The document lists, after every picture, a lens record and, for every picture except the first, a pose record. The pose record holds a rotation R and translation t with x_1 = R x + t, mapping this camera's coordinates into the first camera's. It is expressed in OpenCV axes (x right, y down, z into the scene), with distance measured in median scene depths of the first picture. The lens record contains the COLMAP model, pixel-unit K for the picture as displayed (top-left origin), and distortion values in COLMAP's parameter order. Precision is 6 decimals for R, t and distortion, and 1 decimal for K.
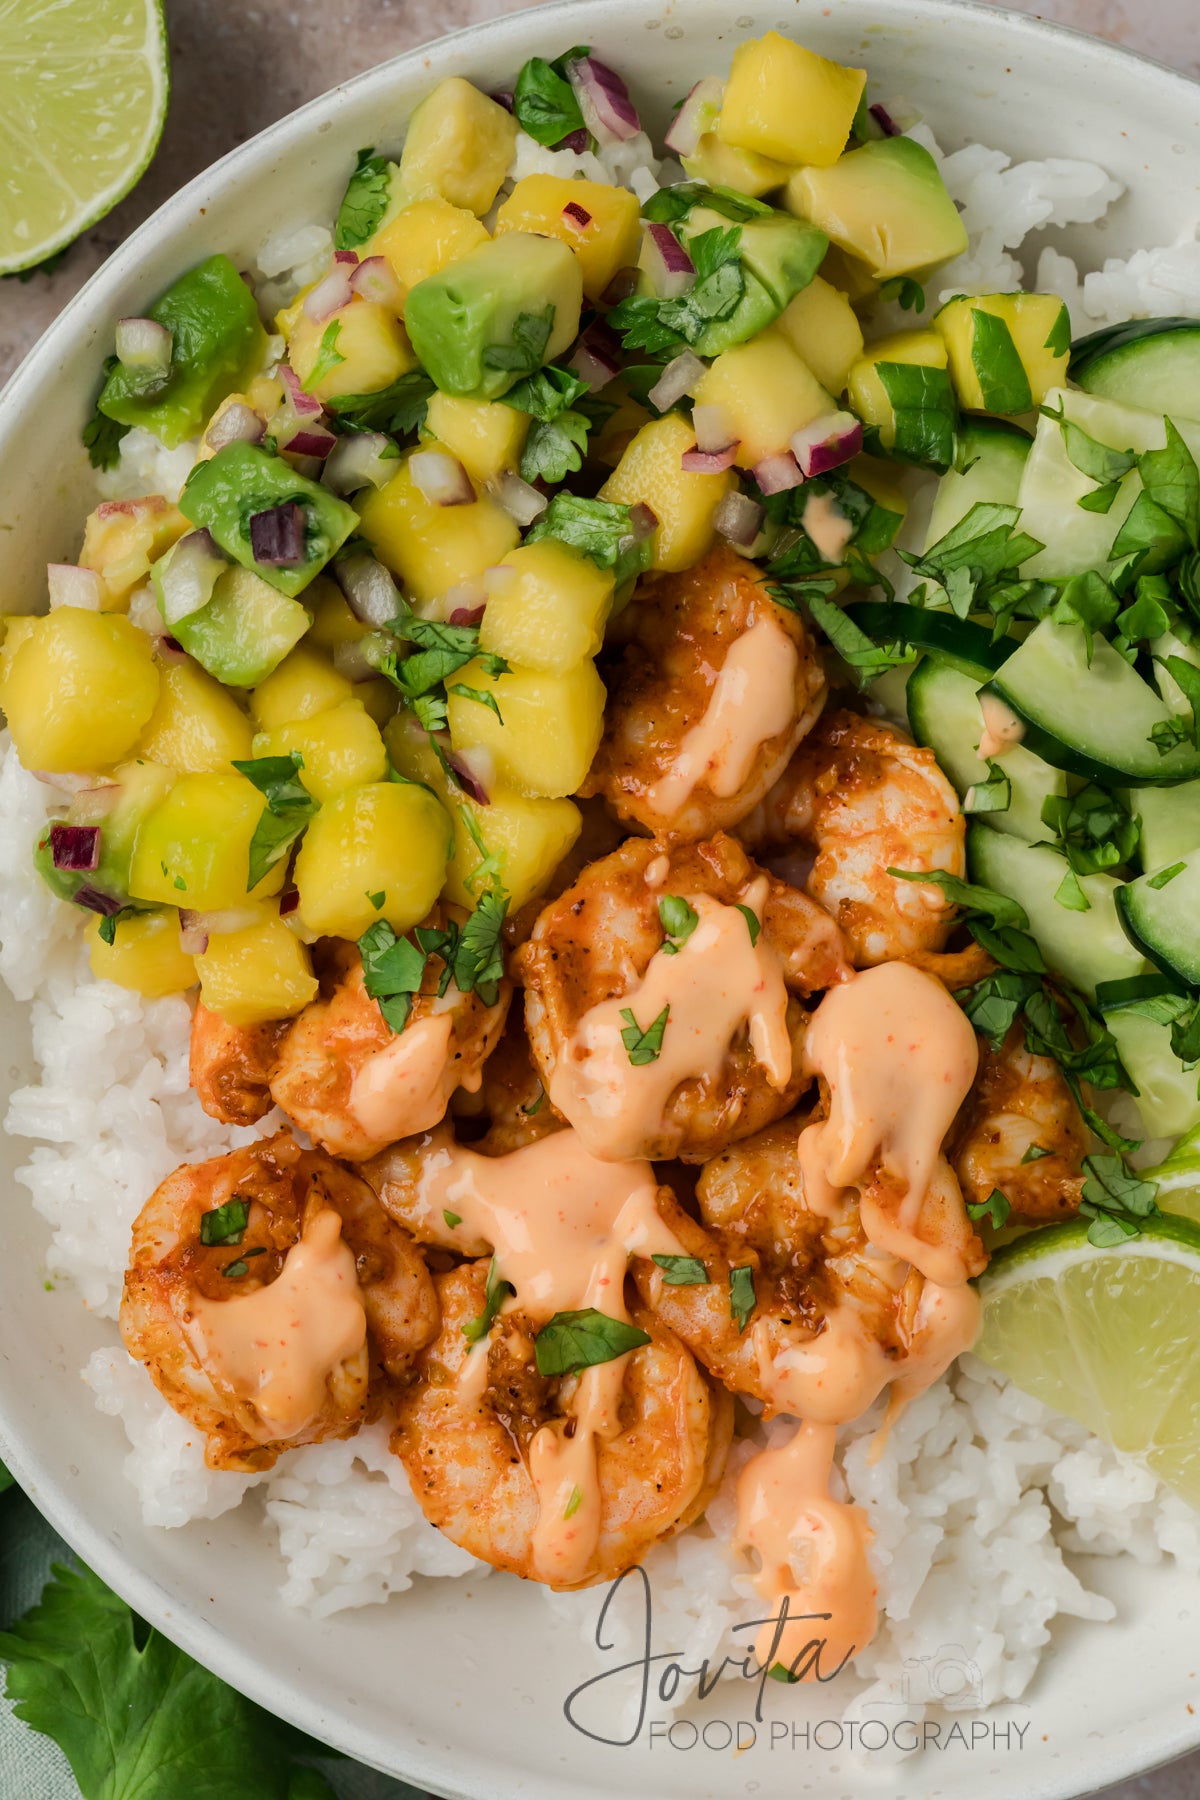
lens RADIAL K [[7386.9, 0, 597.0], [0, 7386.9, 908.4], [0, 0, 1]] dist [0.375600, 0.000000]
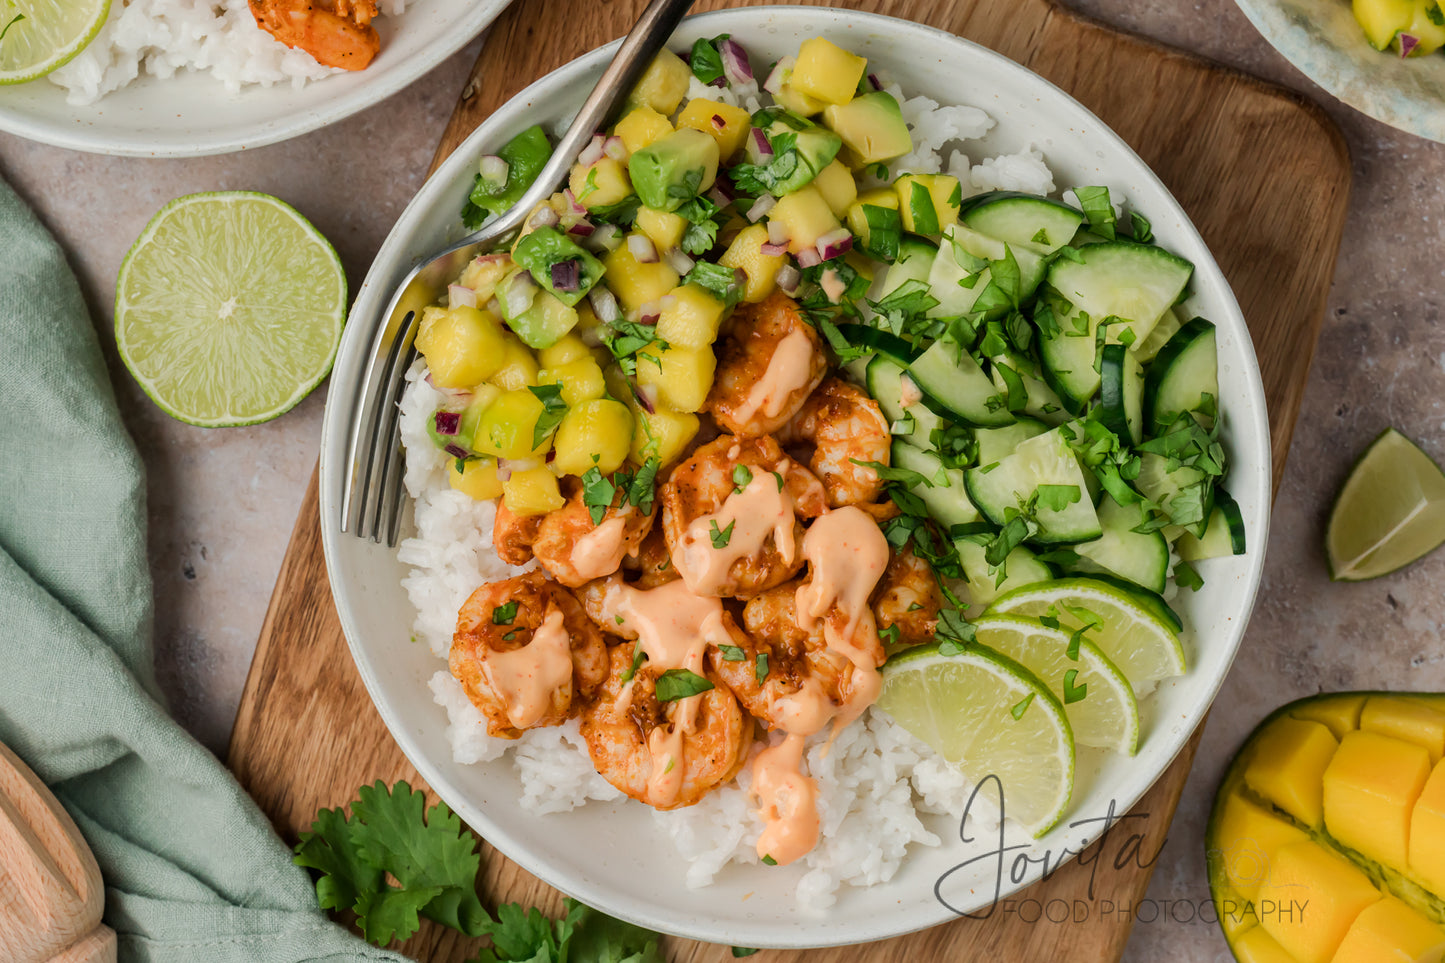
lens RADIAL K [[5930.1, 0, 717.1], [0, 5930.1, 479.5], [0, 0, 1]] dist [0.375600, 0.000000]
pose [[0.997508, 0.070547, -0.000169, 0.004256], [-0.070545, 0.997492, 0.005783, -0.006595], [0.000576, -0.005756, 0.999983, -0.593584]]
